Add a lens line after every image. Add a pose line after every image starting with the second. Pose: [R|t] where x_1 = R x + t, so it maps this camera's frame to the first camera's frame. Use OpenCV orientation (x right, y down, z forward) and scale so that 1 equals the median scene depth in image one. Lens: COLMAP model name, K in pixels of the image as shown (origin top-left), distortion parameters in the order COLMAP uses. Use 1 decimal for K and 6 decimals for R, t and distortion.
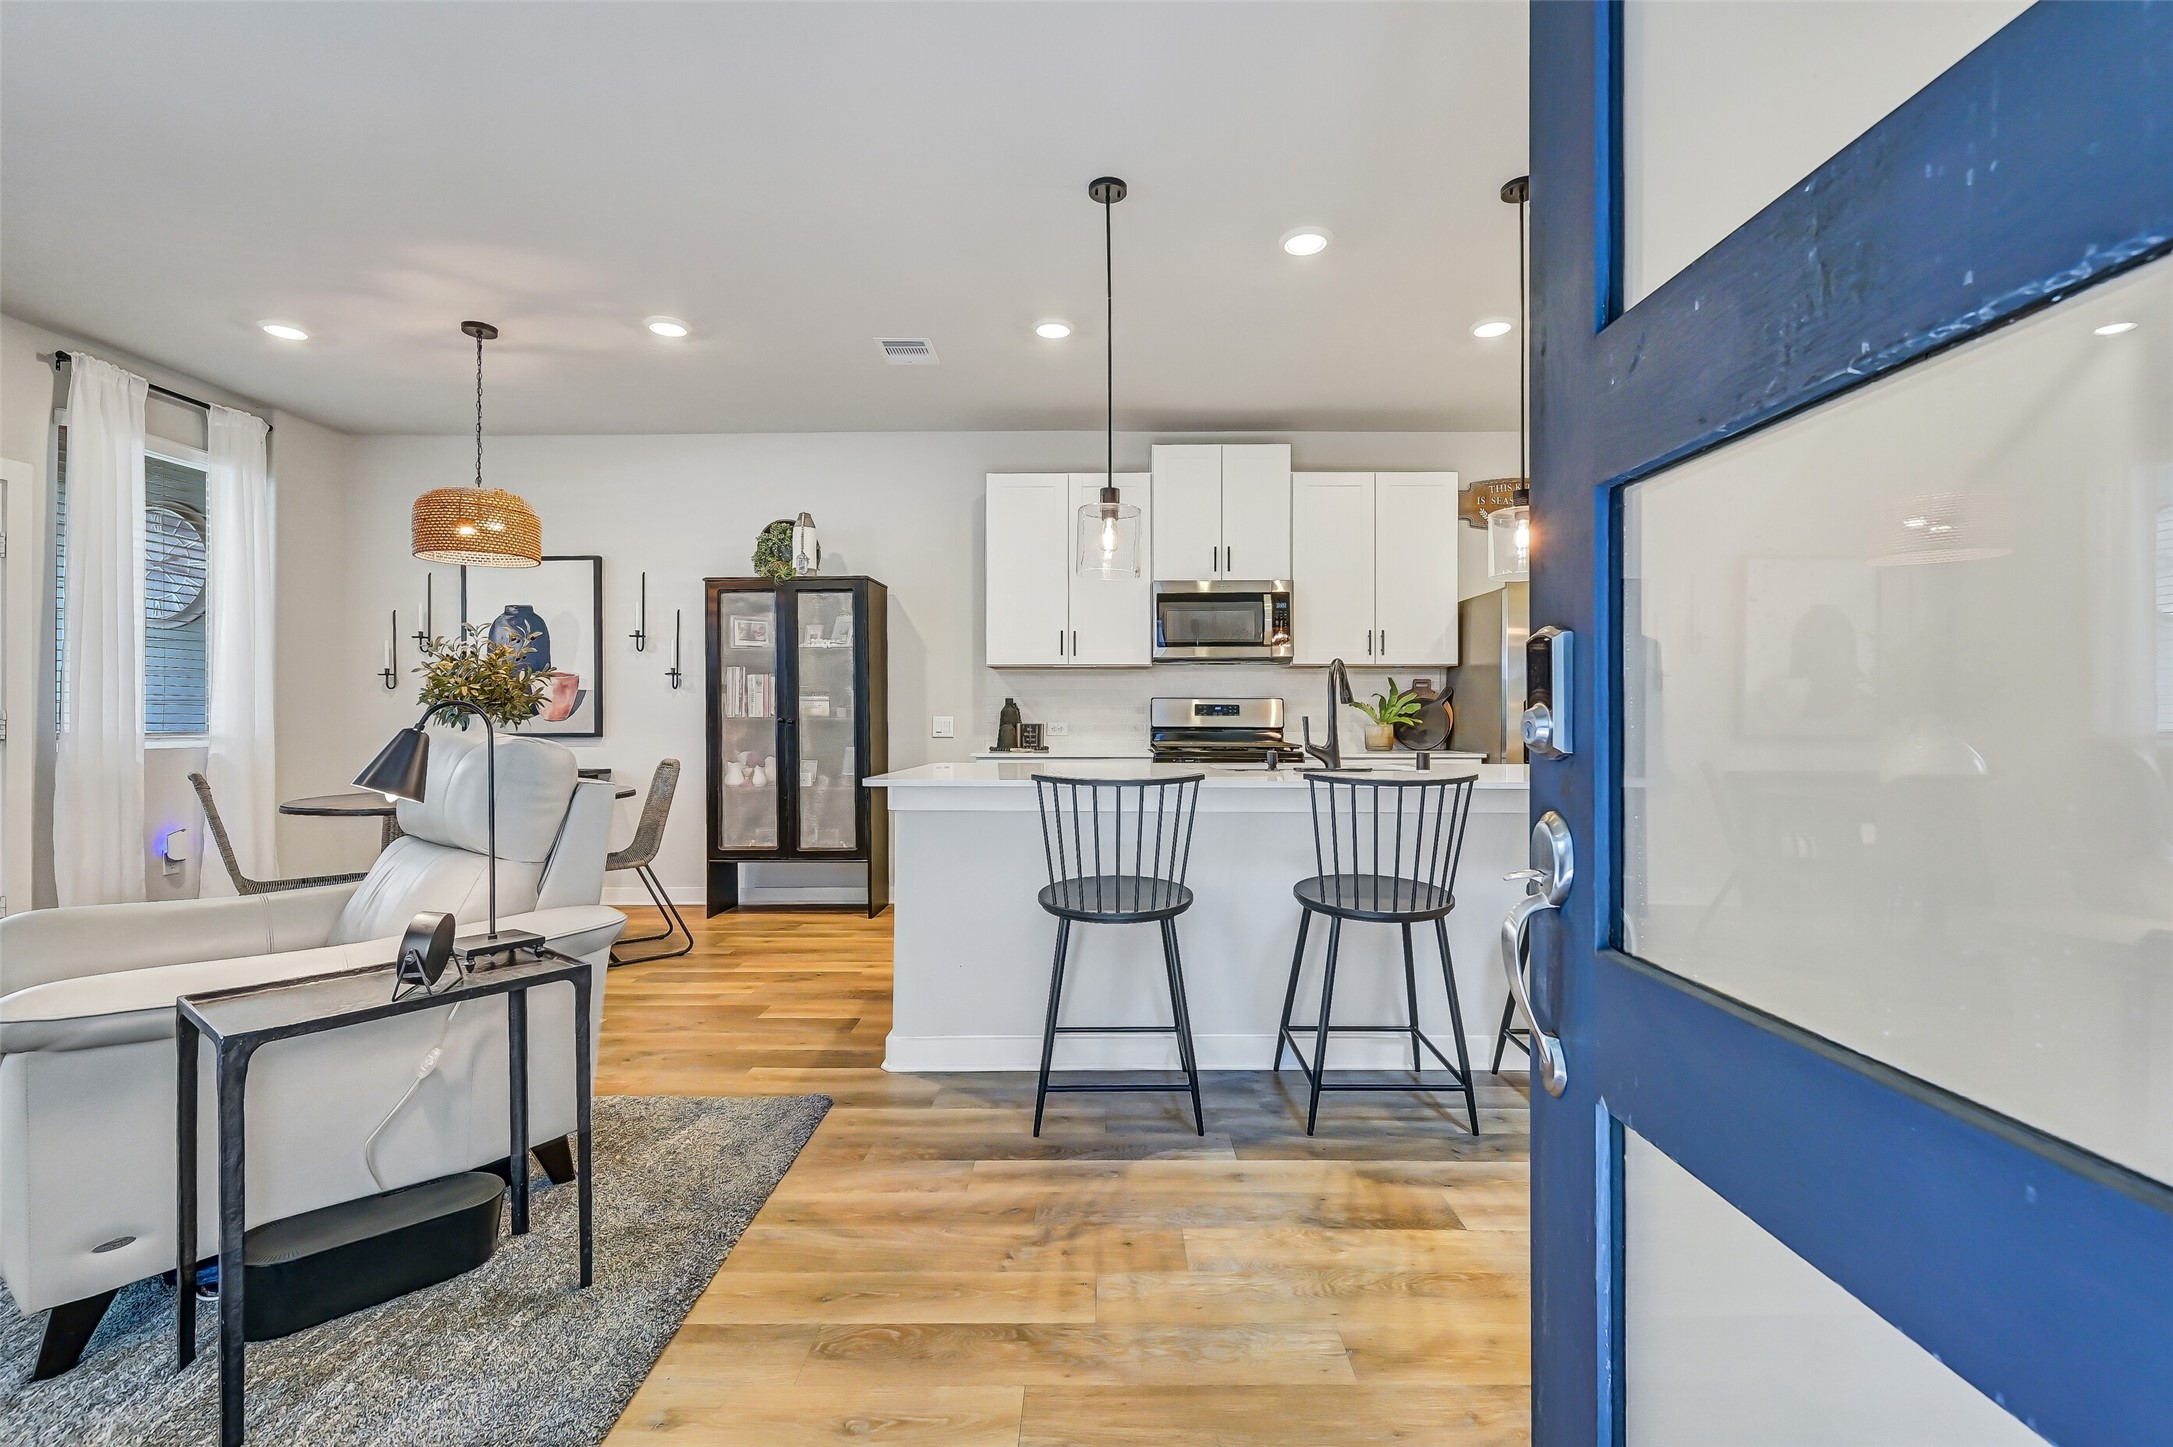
lens RADIAL K [[937.0, 0, 1091.2], [0, 937.0, 718.5], [0, 0, 1]] dist [0.001629, 0.000148]
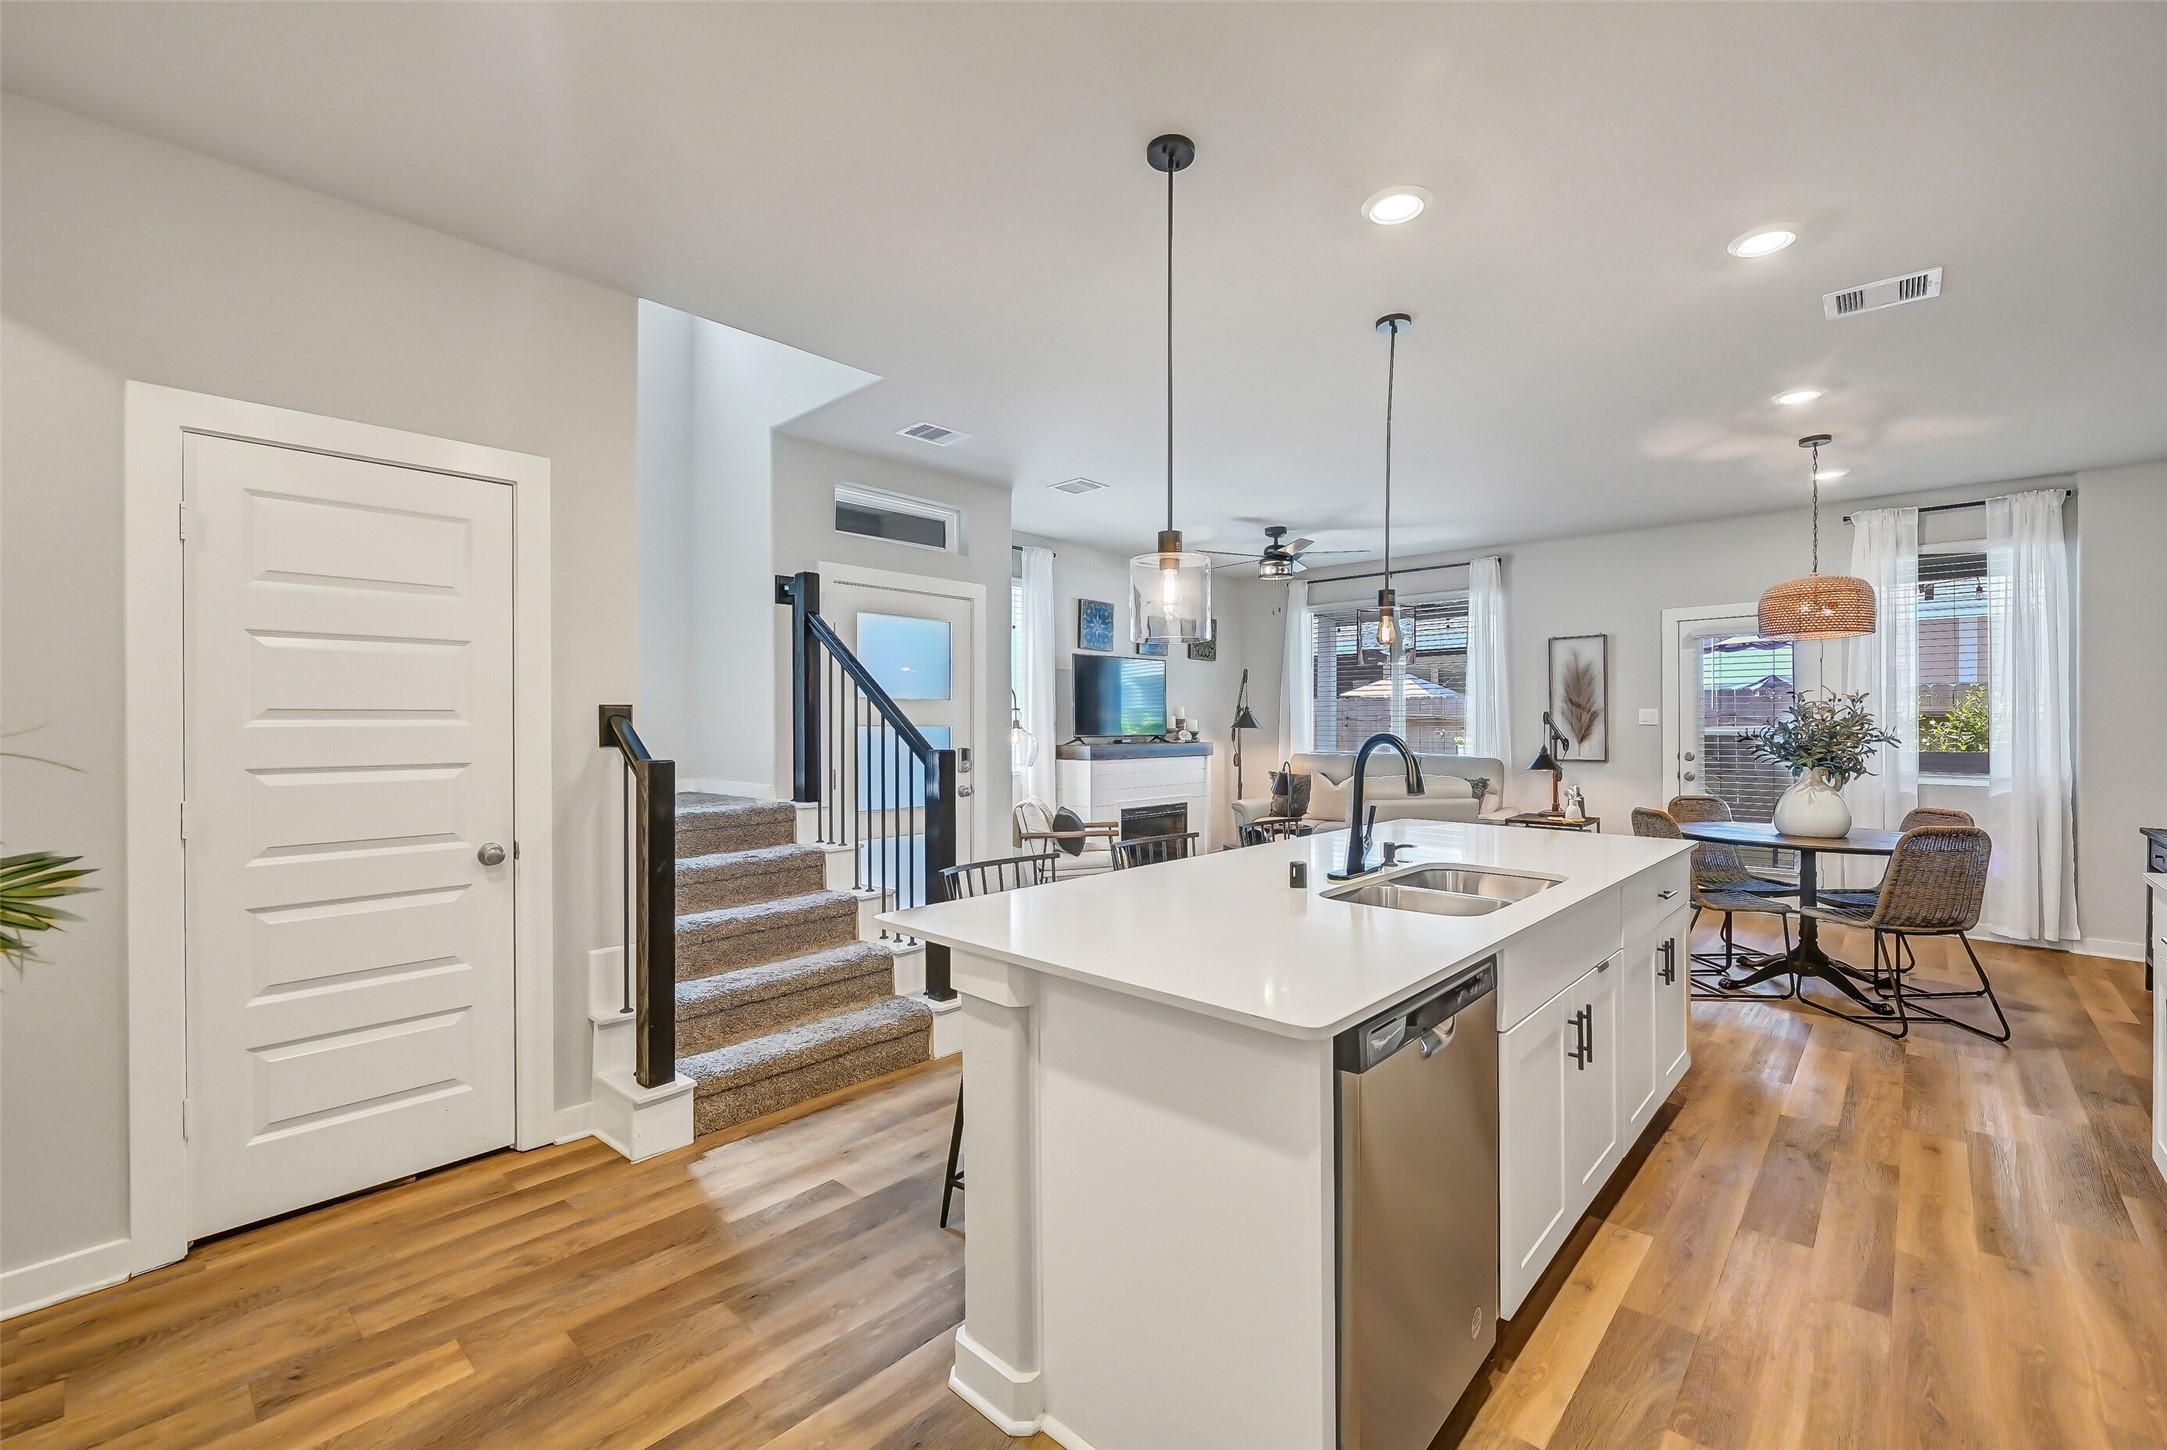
lens RADIAL K [[905.5, 0, 1100.7], [0, 905.5, 724.2], [0, 0, 1]] dist [-0.001973, -0.000256]
pose [[-0.664194, -0.000417, -0.747560, 0.615807], [0.000360, 1.000000, -0.000878, -0.044014], [0.747560, -0.000852, -0.664194, 0.839501]]
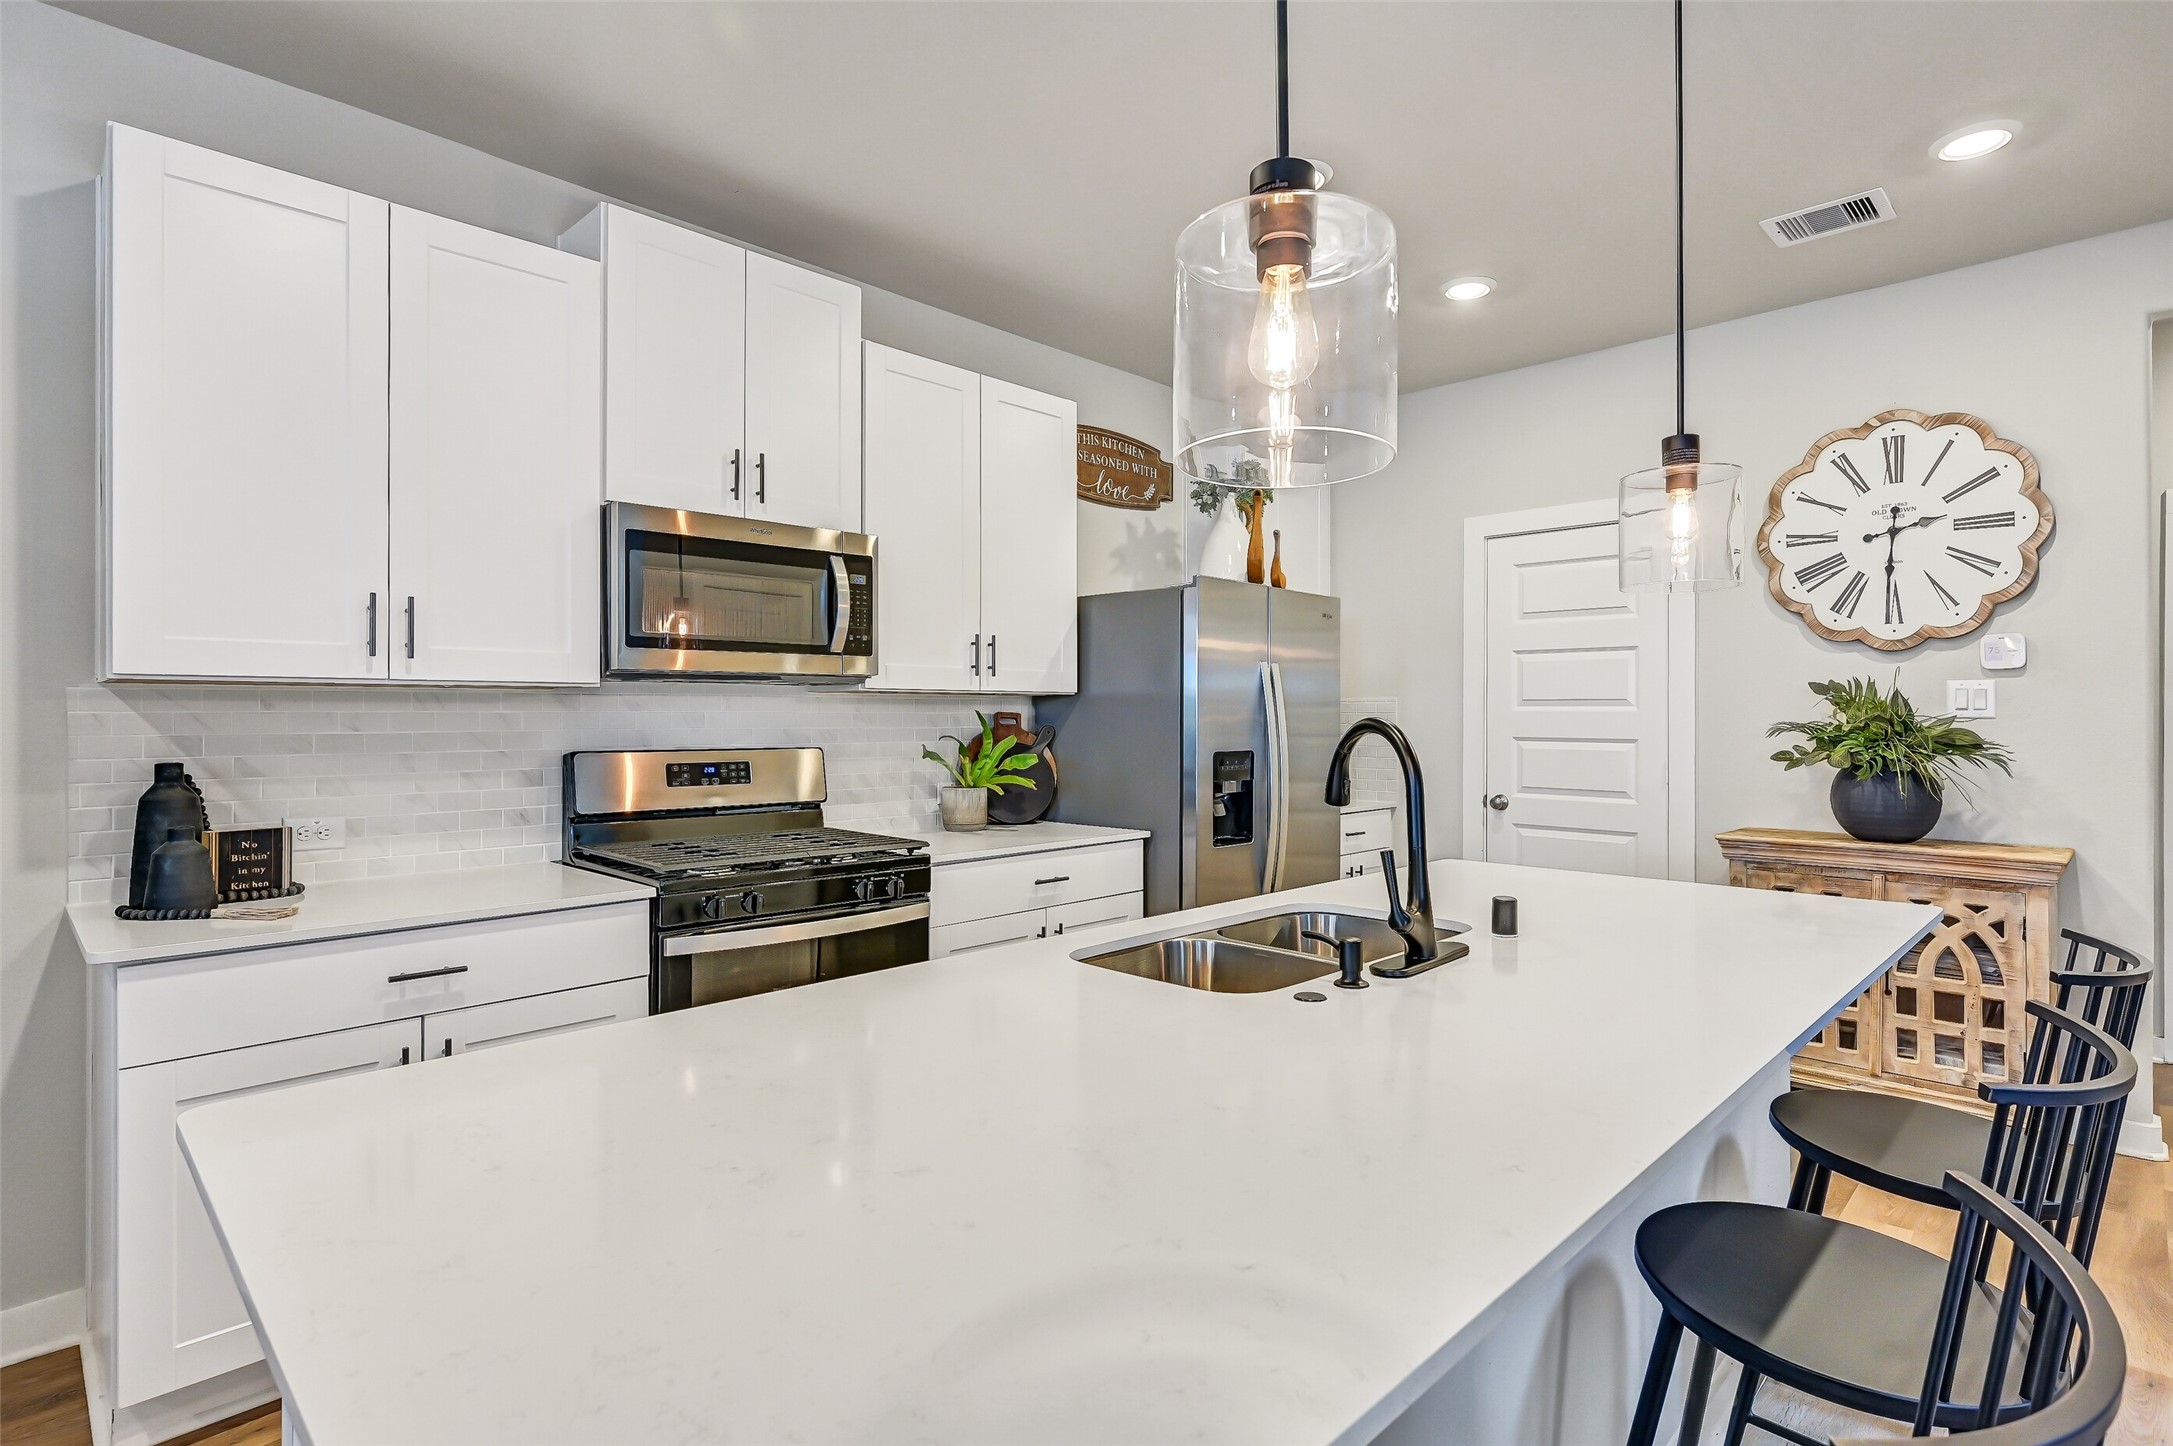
lens RADIAL K [[1079.3, 0, 1098.3], [0, 1079.3, 714.8], [0, 0, 1]] dist [-0.002445, 0.000077]
pose [[0.687413, -0.000469, 0.726267, -0.149987], [0.001079, 0.999999, -0.000376, -0.041676], [-0.726266, 0.001042, 0.687413, 0.462574]]
